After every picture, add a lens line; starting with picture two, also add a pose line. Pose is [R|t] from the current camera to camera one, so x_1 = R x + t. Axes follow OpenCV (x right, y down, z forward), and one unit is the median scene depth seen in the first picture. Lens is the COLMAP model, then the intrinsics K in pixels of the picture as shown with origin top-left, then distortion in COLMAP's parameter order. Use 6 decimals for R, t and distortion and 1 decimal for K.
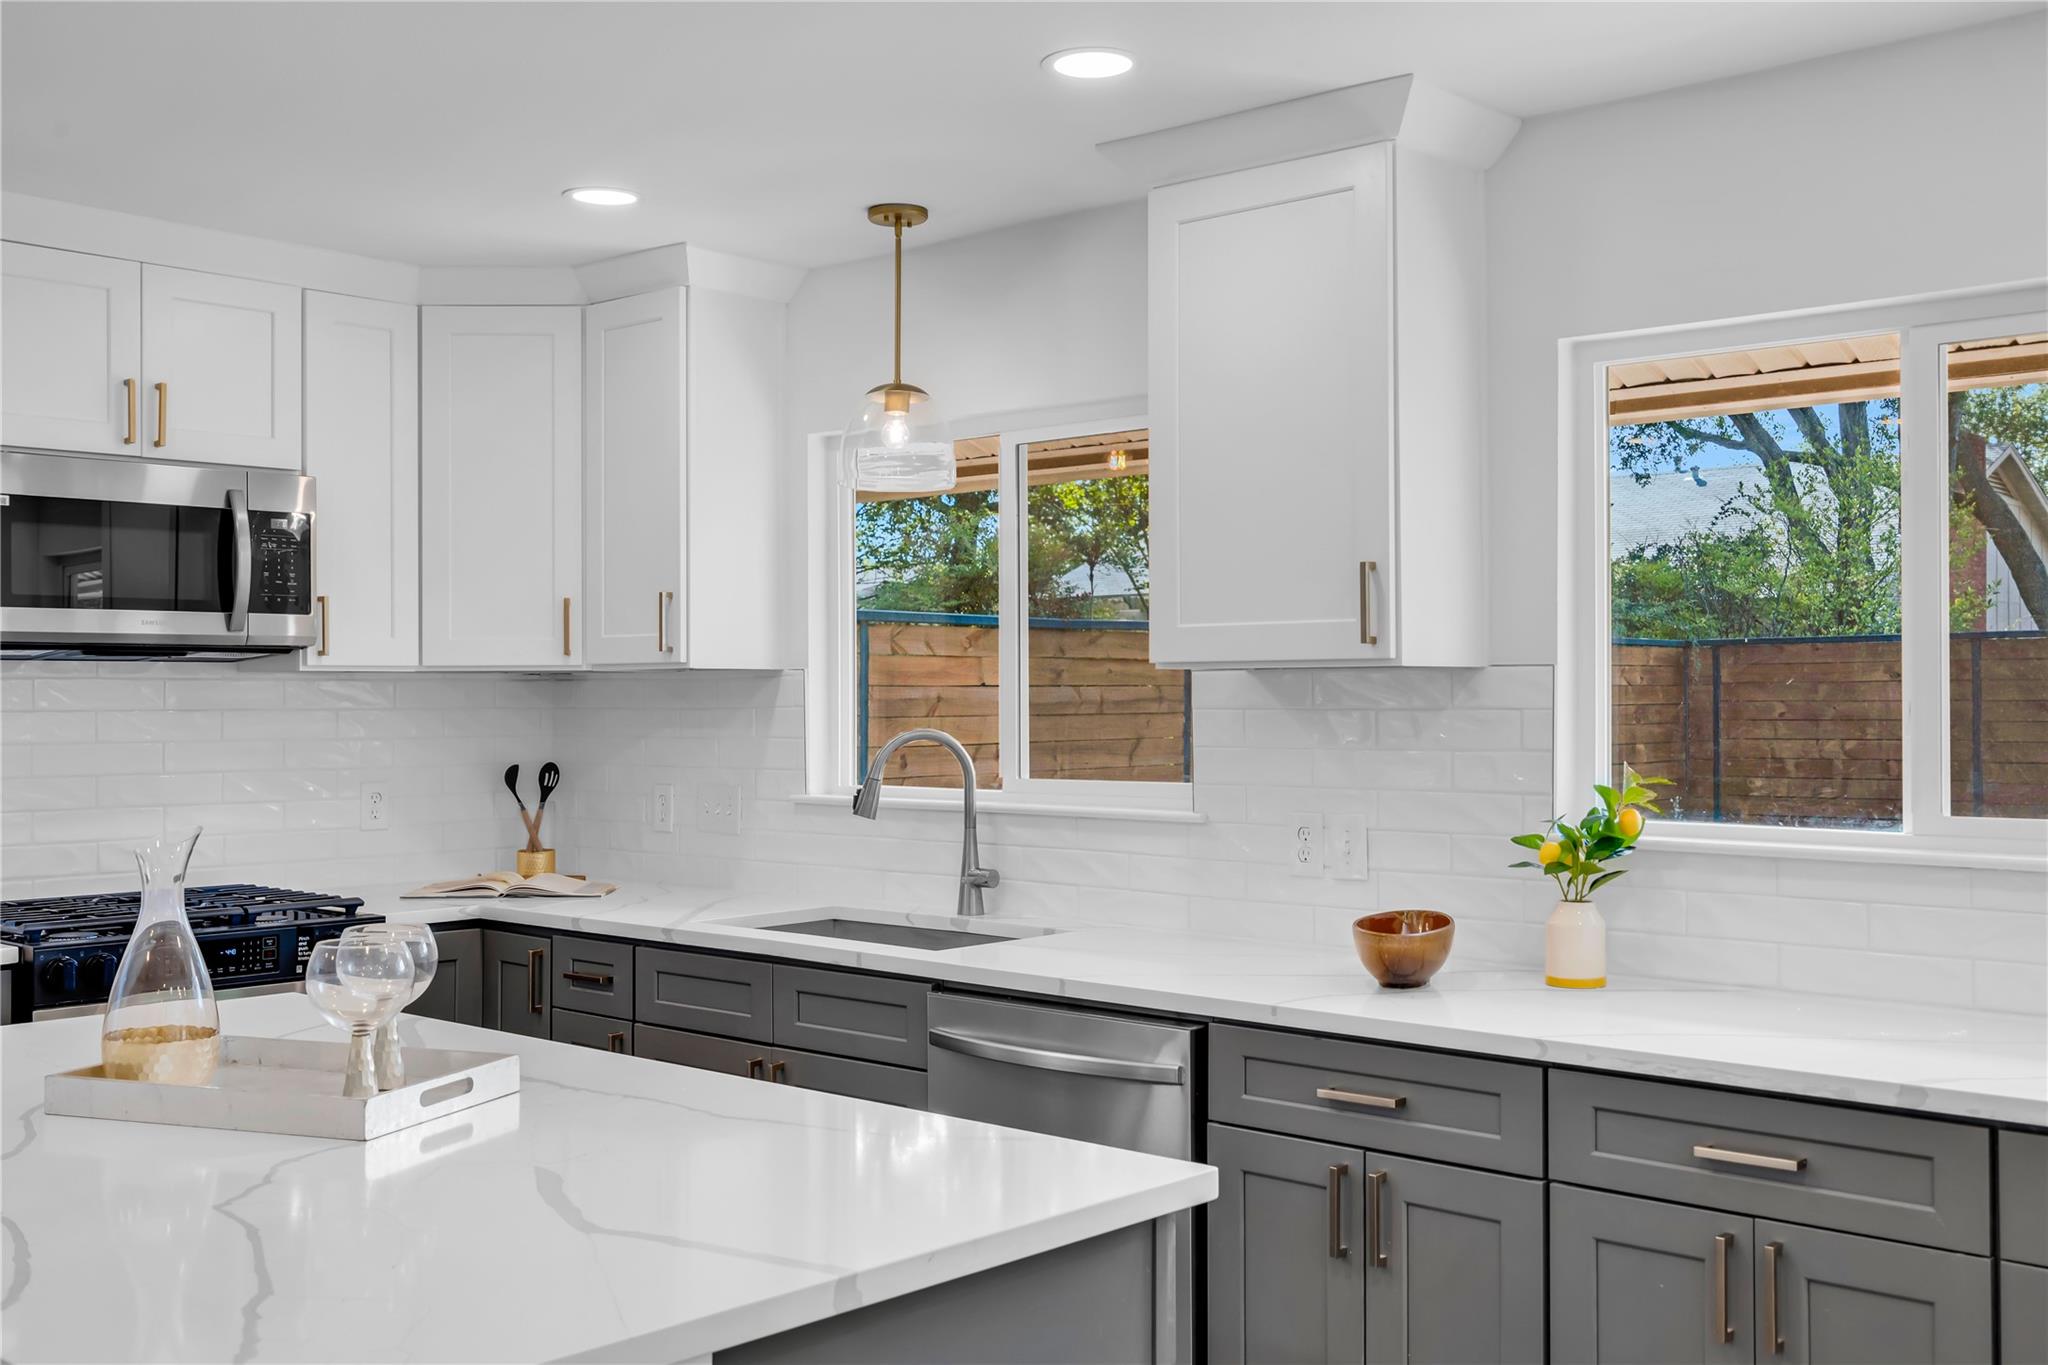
lens RADIAL K [[2011.9, 0, 1032.2], [0, 2011.9, 672.6], [0, 0, 1]] dist [0.020054, 0.000000]
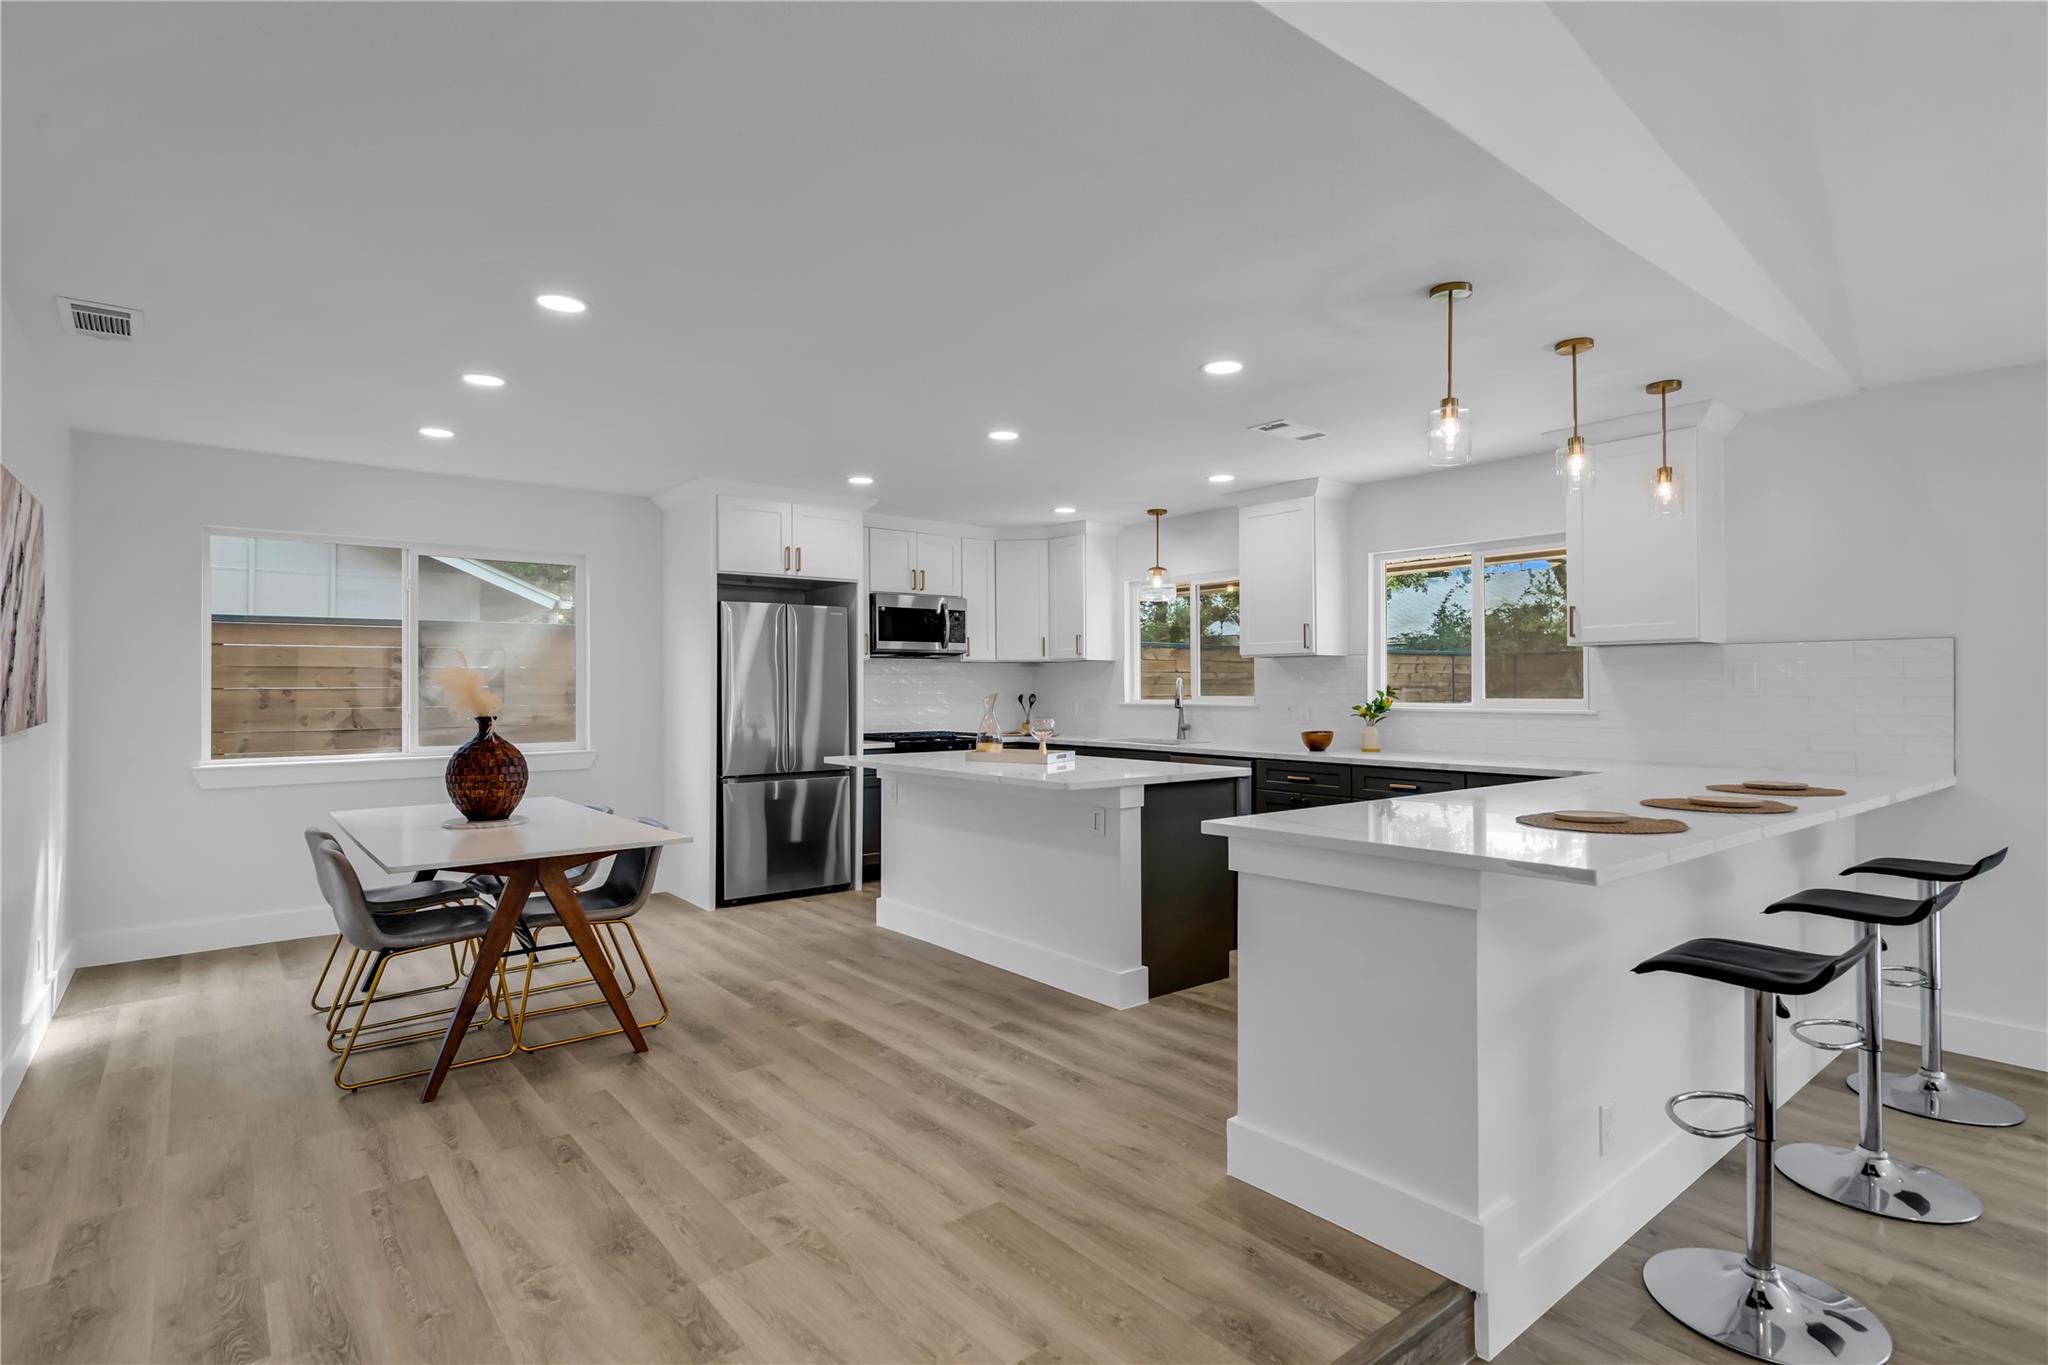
lens RADIAL K [[1015.4, 0, 1033.6], [0, 1015.4, 680.3], [0, 0, 1]] dist [0.004990, 0.000851]
pose [[0.987895, -0.002292, -0.155110, -0.012548], [0.002956, 0.999987, 0.004055, 0.023314], [0.155099, -0.004465, 0.987889, -0.547897]]
